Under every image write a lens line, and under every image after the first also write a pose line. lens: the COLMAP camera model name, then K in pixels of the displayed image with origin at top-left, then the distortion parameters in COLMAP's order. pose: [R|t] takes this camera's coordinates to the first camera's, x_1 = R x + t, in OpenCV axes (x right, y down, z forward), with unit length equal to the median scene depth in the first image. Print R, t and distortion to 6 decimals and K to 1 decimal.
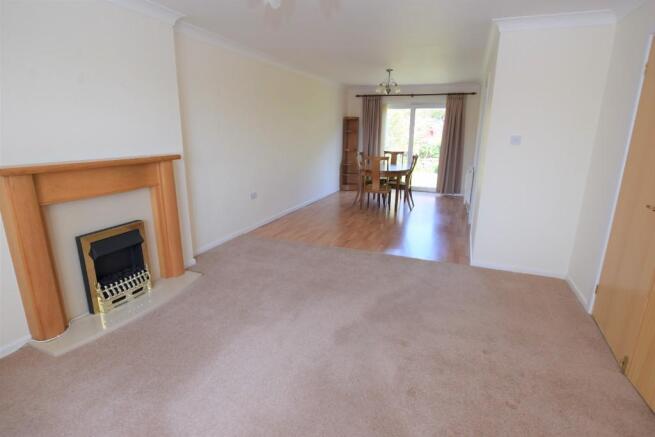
lens RADIAL K [[337.5, 0, 327.5], [0, 337.5, 218.5], [0, 0, 1]] dist [-0.001137, -0.000099]
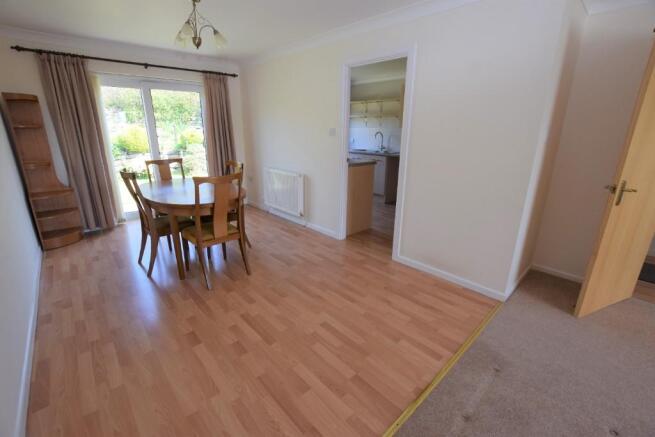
lens RADIAL K [[293.2, 0, 327.5], [0, 293.2, 218.5], [0, 0, 1]] dist [-0.014218, 0.000198]
pose [[0.445580, -0.270449, 0.853414, -0.125739], [0.230309, 0.955822, 0.182654, -0.119652], [-0.865110, 0.115162, 0.488182, 0.487490]]
